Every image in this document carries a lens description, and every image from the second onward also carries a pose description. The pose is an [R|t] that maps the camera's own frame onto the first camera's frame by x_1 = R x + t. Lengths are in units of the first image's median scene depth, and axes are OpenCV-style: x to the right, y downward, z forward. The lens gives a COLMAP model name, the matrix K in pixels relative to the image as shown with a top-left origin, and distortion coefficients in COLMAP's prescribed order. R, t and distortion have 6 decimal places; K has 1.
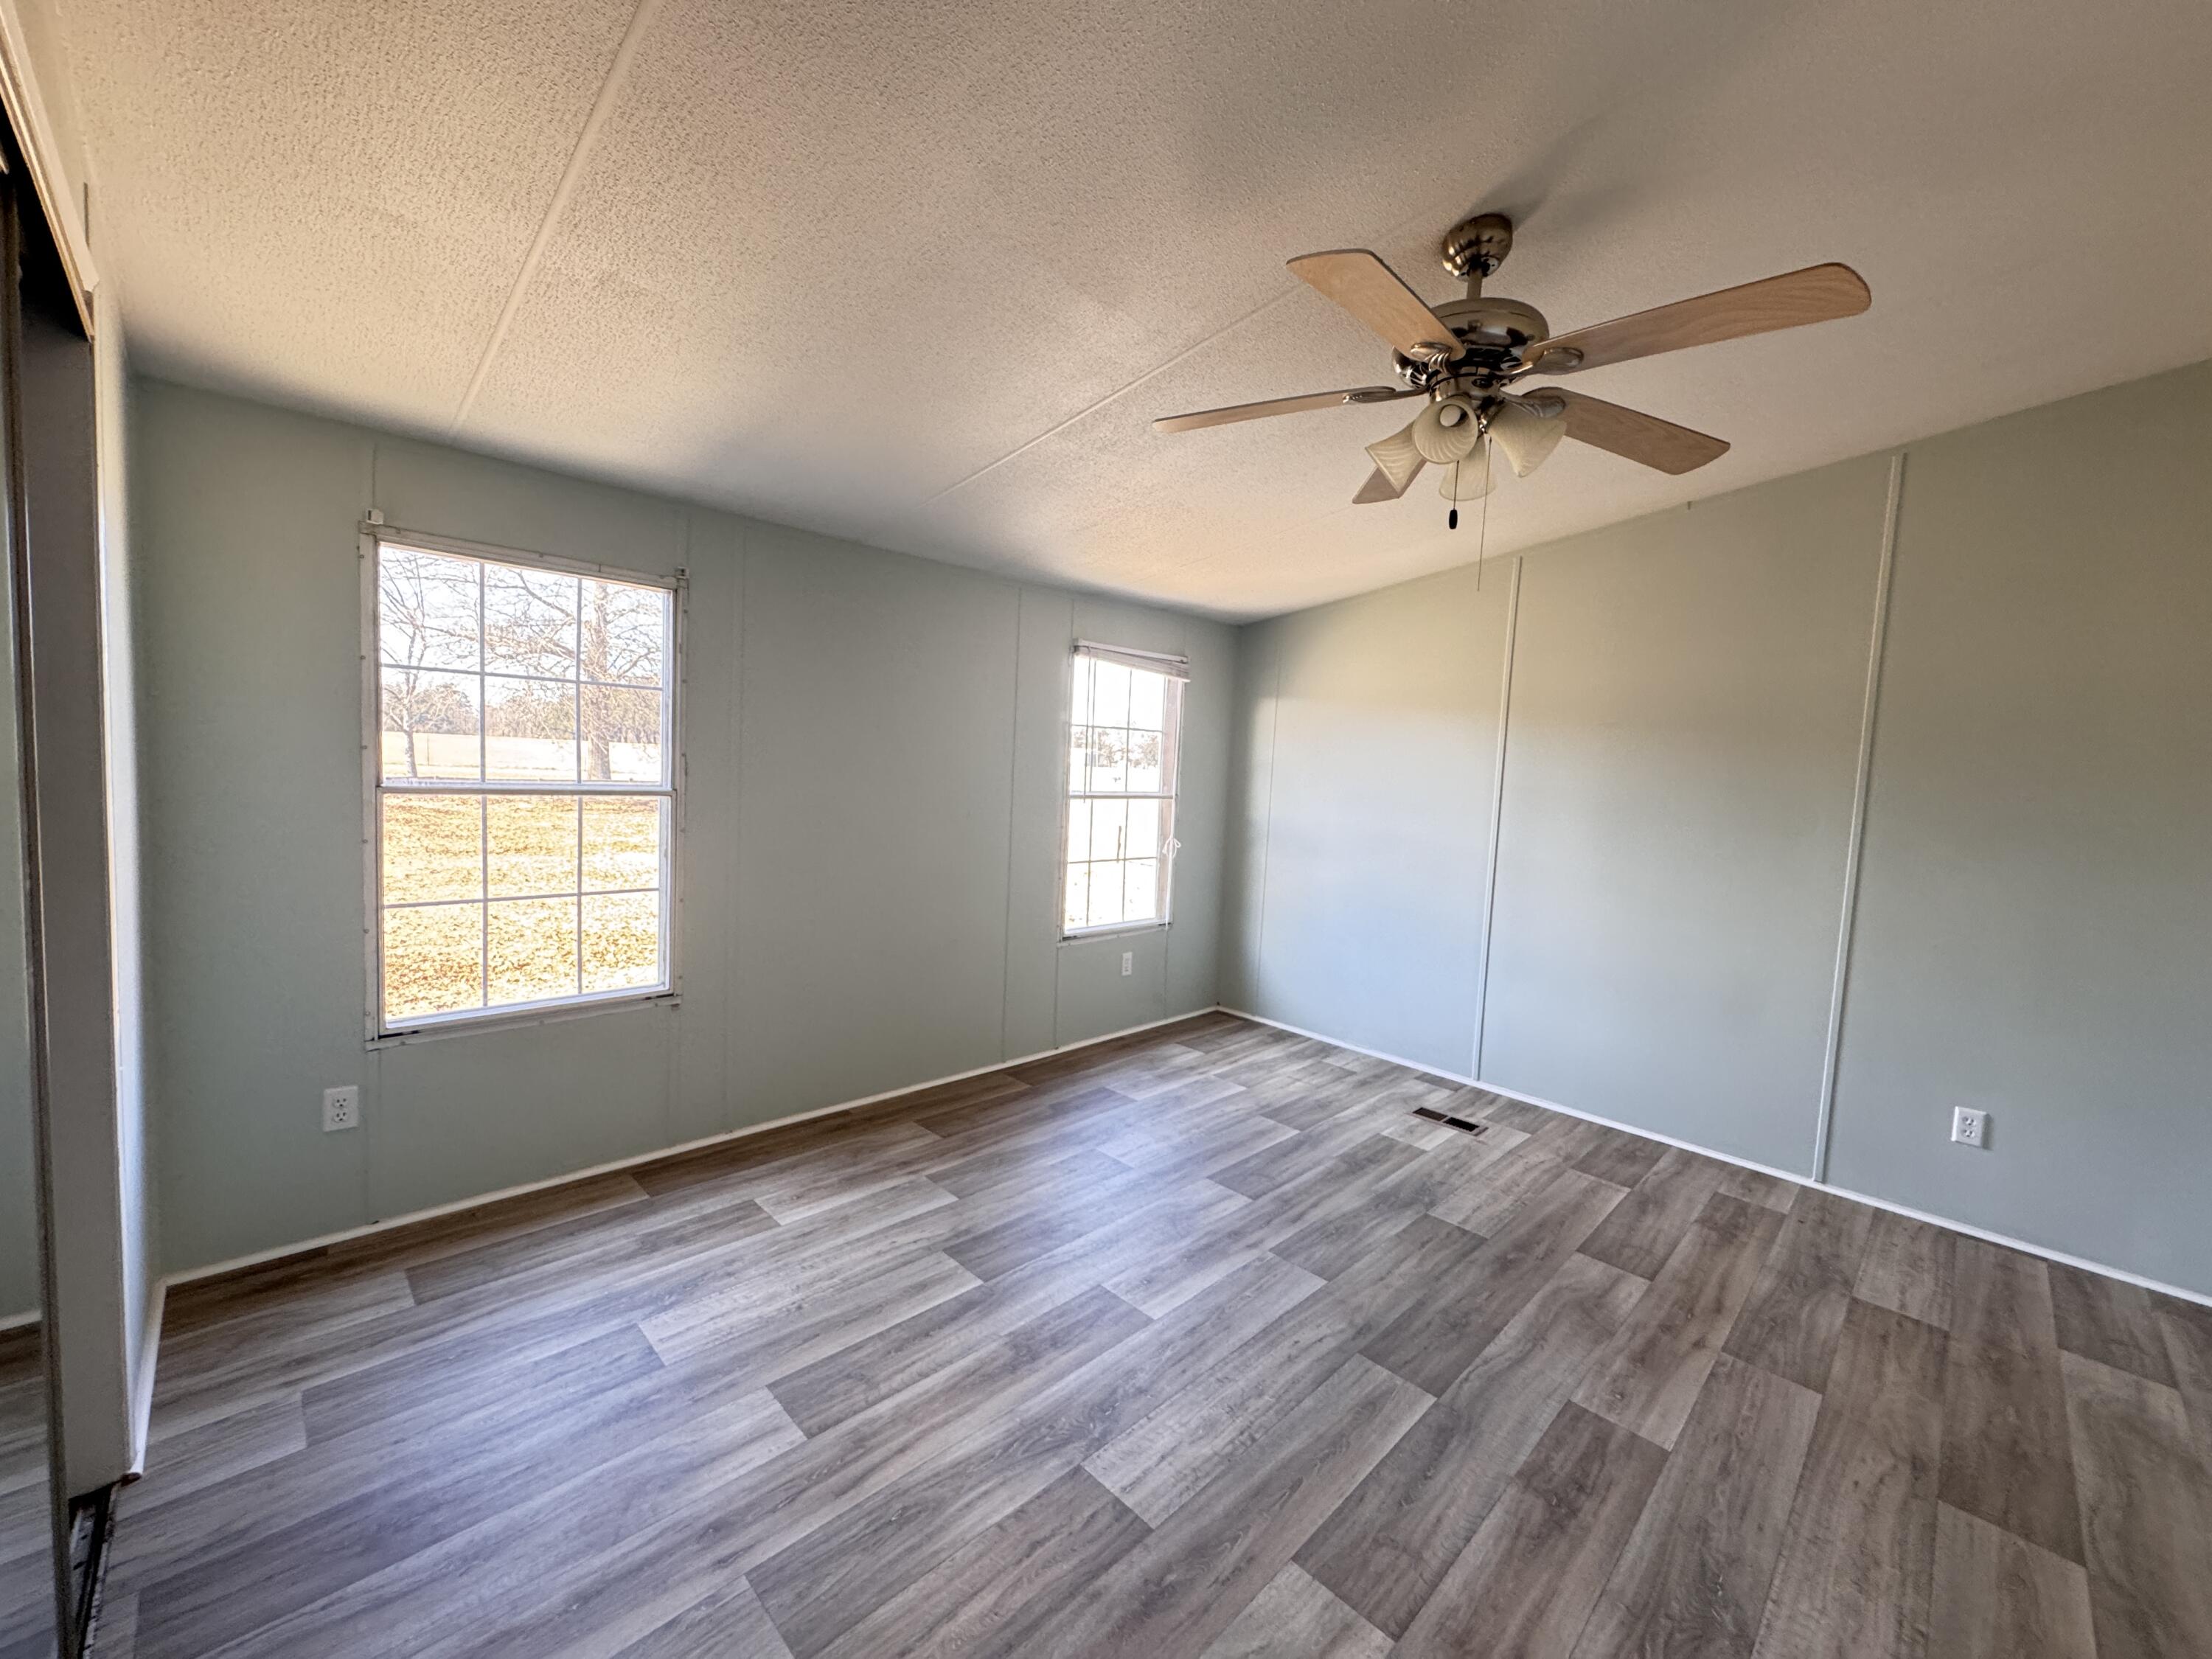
lens RADIAL K [[883.0, 0, 1101.8], [0, 883.0, 827.0], [0, 0, 1]] dist [-0.001054, 0.000198]
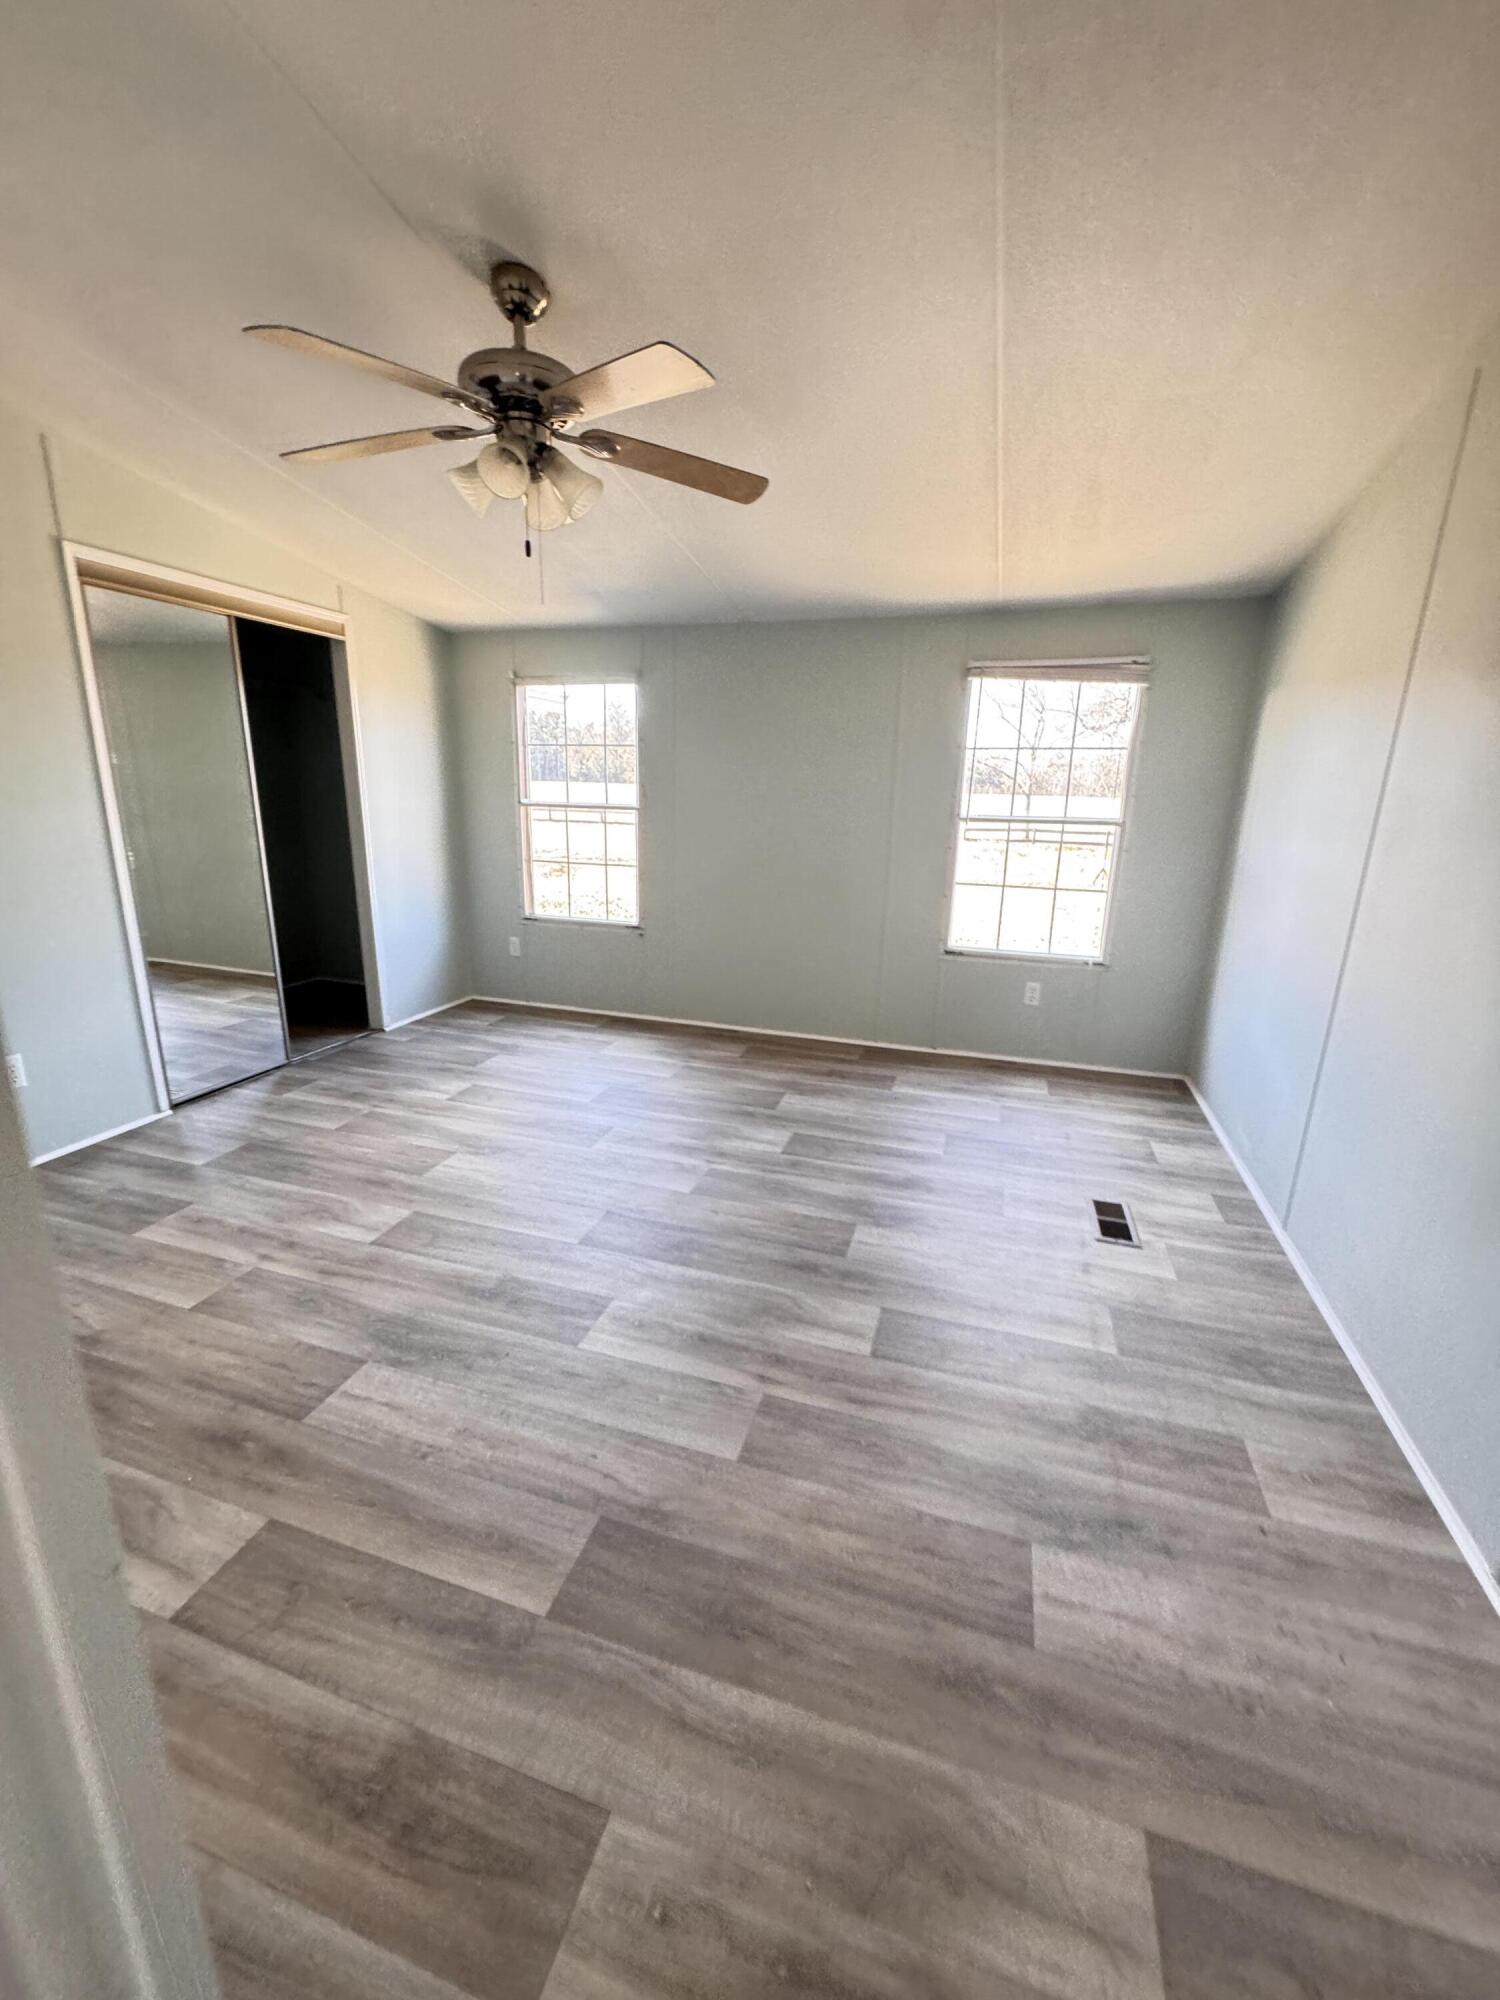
lens RADIAL K [[790.7, 0, 750.0], [0, 790.7, 1000.0], [0, 0, 1]] dist [-0.003498, -0.000026]
pose [[0.465290, 0.192095, -0.864063, 1.059008], [-0.064215, 0.980921, 0.183495, 0.030306], [0.882826, -0.029892, 0.468749, 0.485459]]
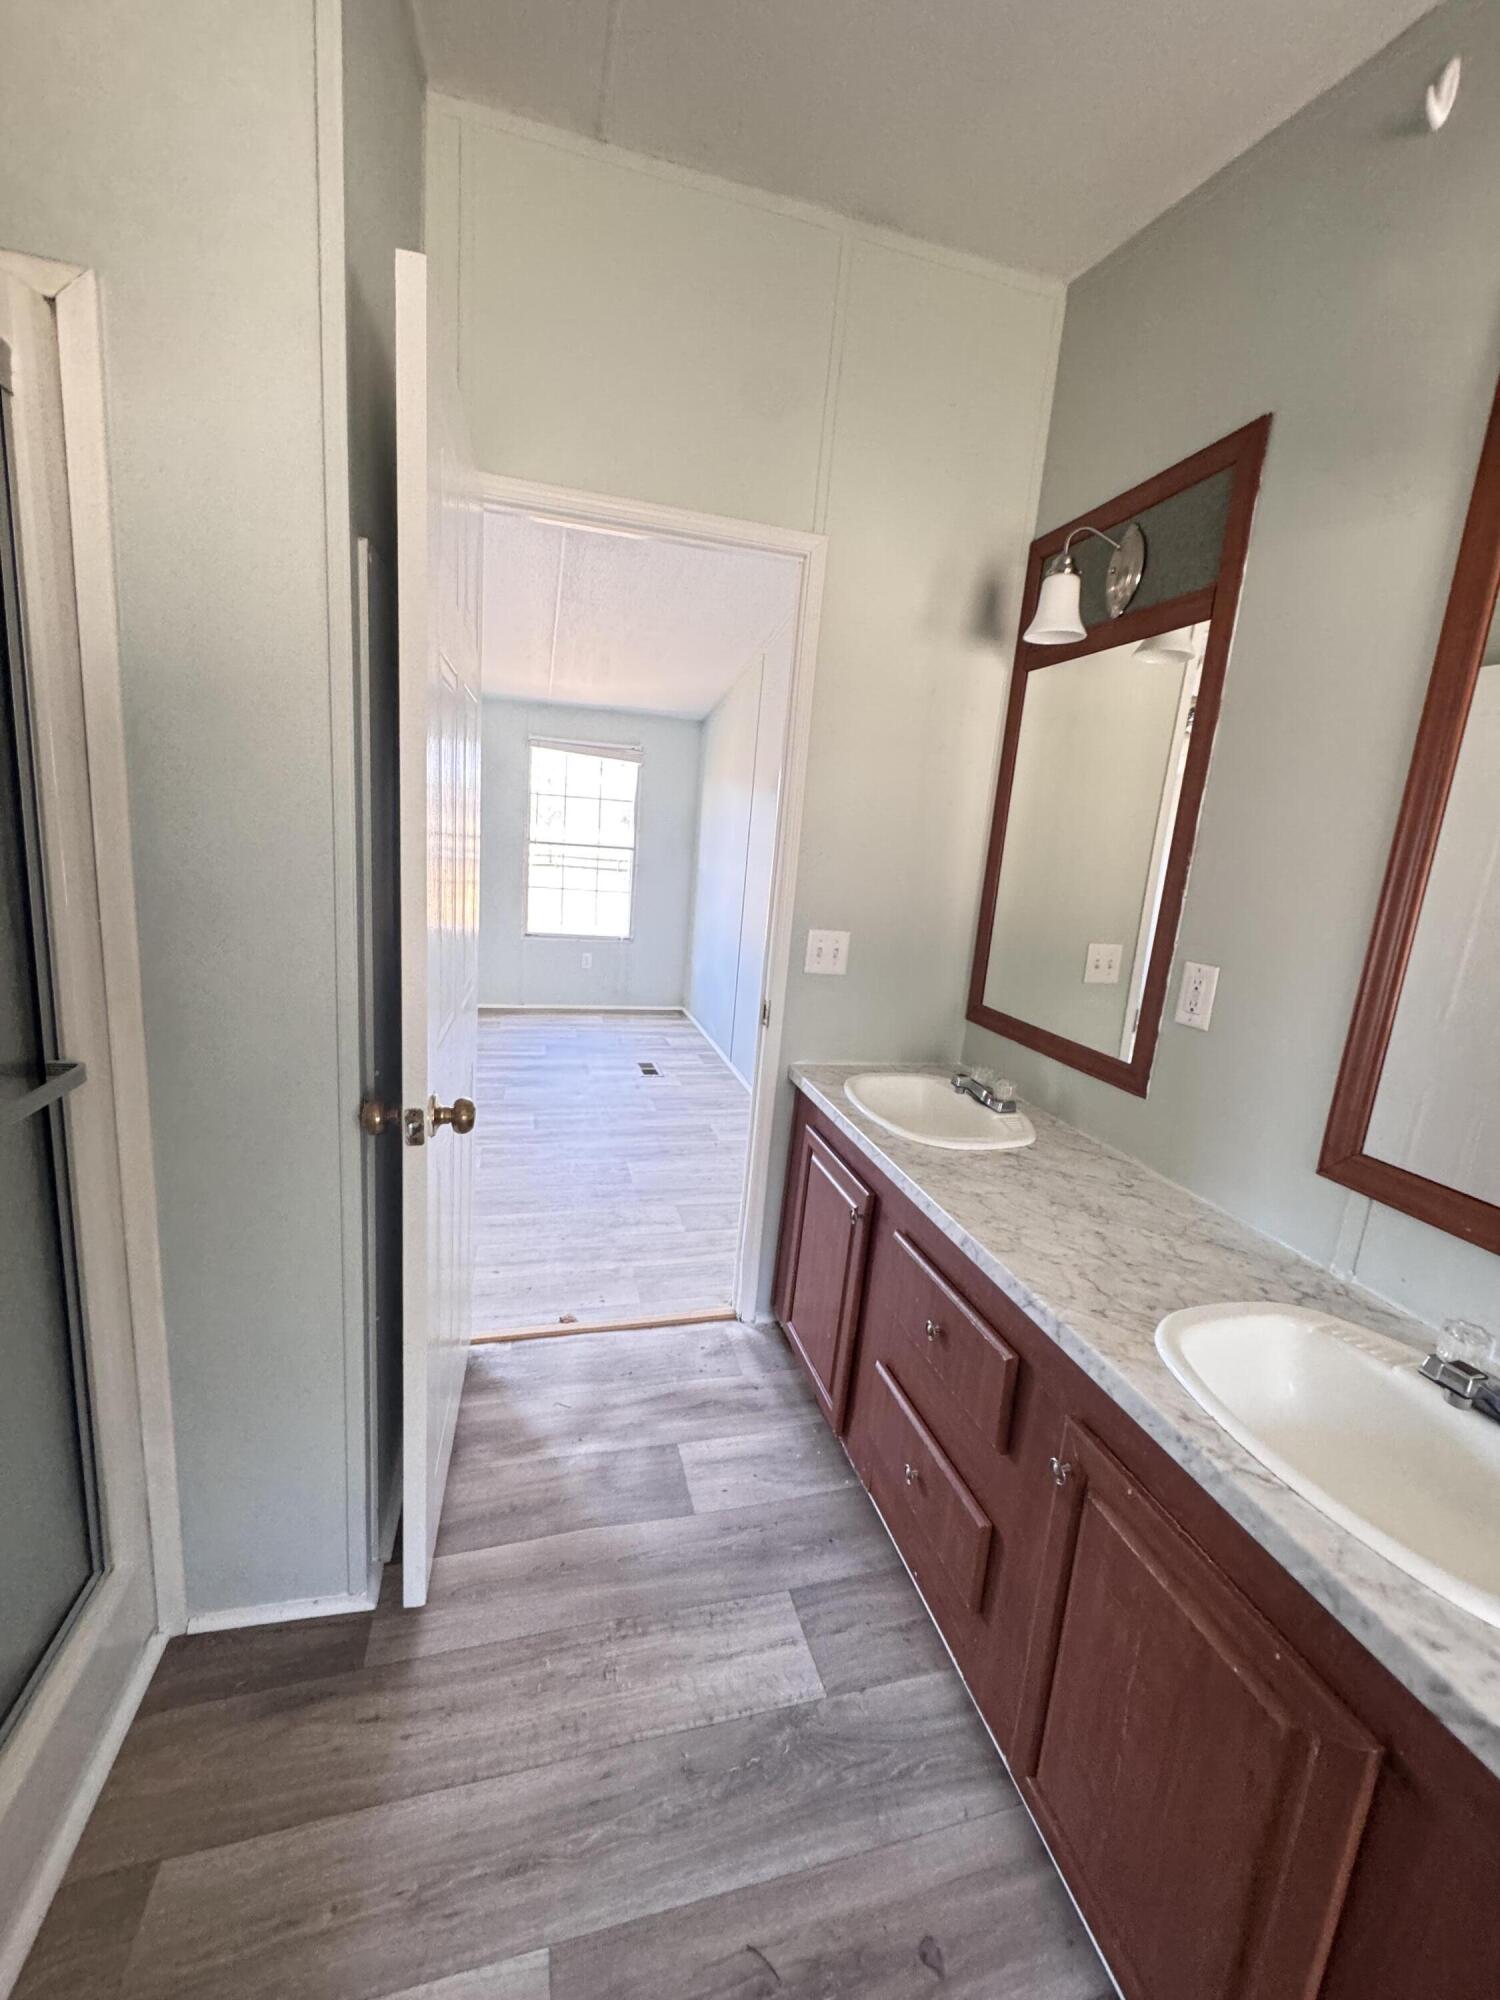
lens RADIAL K [[798.4, 0, 751.7], [0, 798.4, 999.2], [0, 0, 1]] dist [-0.001054, 0.000198]
pose [[0.873748, 0.115182, -0.472544, 1.465562], [-0.070033, 0.991224, 0.112116, 0.080923], [0.481310, -0.064868, 0.874147, -0.057273]]
